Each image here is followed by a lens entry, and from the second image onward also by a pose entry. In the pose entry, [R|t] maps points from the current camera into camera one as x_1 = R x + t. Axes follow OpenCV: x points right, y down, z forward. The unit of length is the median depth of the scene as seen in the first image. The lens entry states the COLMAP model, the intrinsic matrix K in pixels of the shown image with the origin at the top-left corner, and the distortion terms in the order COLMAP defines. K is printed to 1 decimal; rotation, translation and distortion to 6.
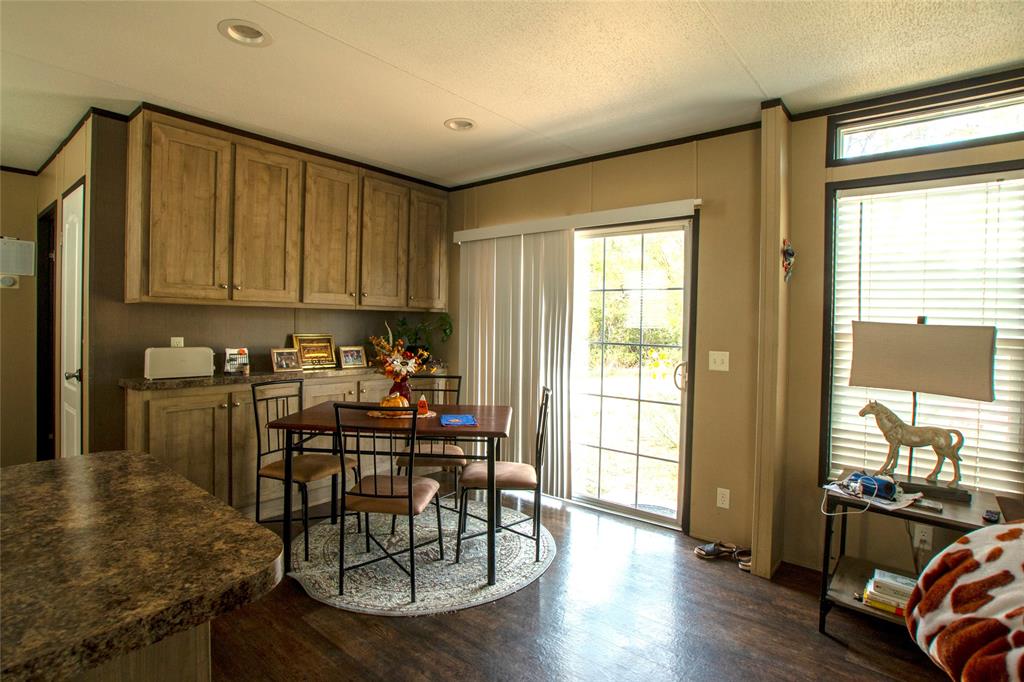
lens RADIAL K [[514.6, 0, 513.2], [0, 514.6, 331.1], [0, 0, 1]] dist [-0.069729, 0.026122]
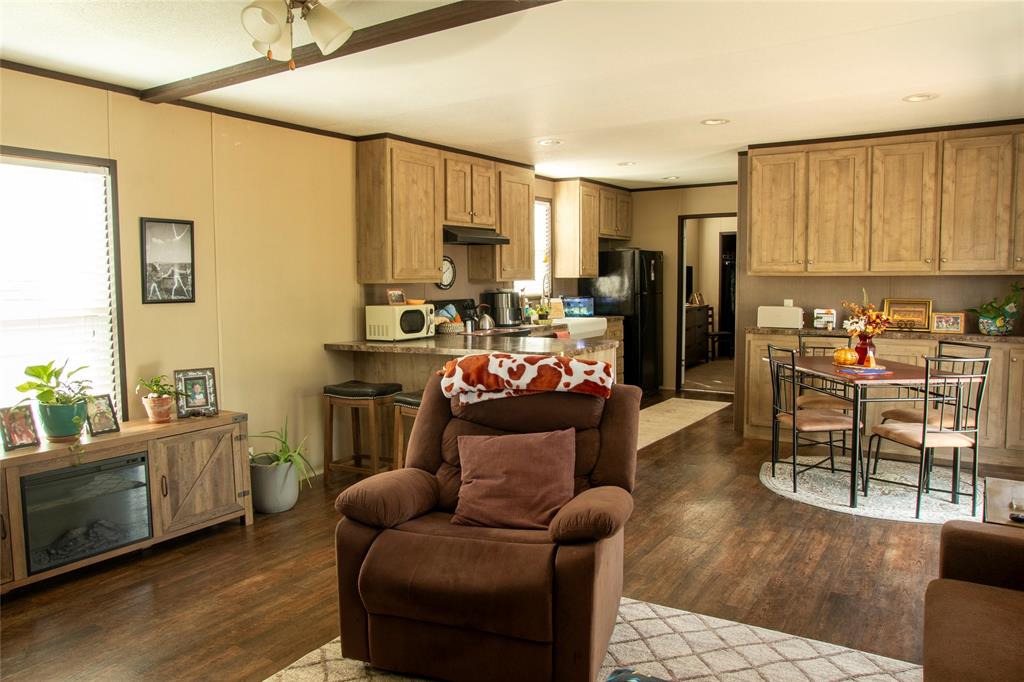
lens RADIAL K [[730.4, 0, 509.8], [0, 730.4, 336.2], [0, 0, 1]] dist [-0.067109, 0.000372]
pose [[0.124271, 0.057655, -0.990572, 1.189142], [-0.008108, 0.998336, 0.057089, 0.005065], [0.992215, 0.000937, 0.124532, -0.008624]]
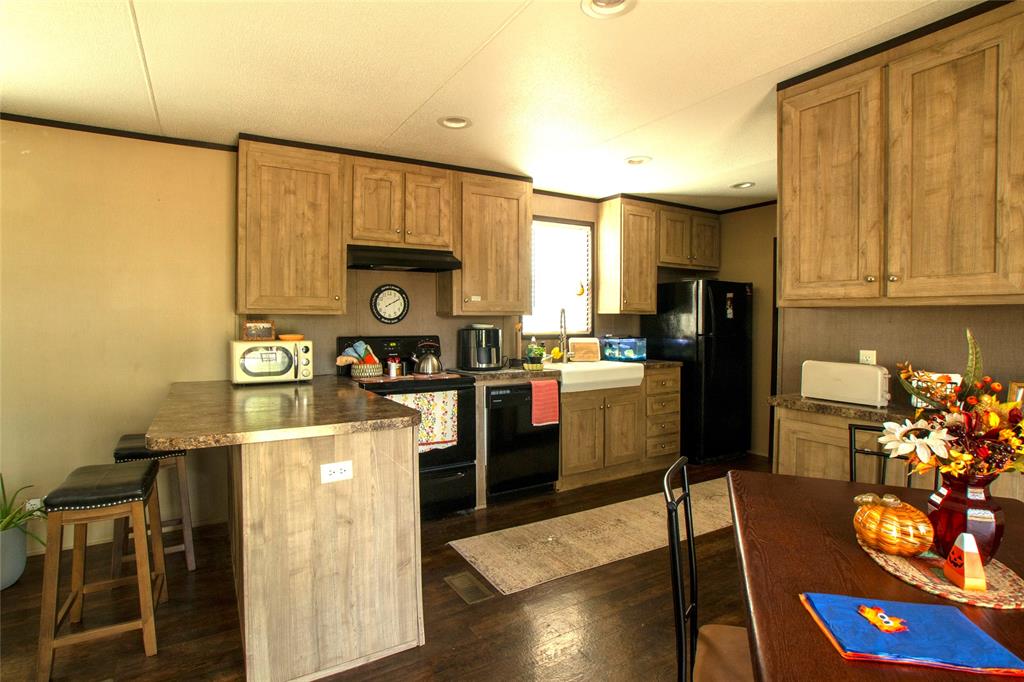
lens RADIAL K [[514.6, 0, 513.2], [0, 514.6, 331.1], [0, 0, 1]] dist [-0.069729, 0.026122]
pose [[-0.332486, -0.001166, -0.943107, 0.224466], [-0.028738, 0.999547, 0.008896, -0.008482], [0.942670, 0.030061, -0.332369, 0.728601]]
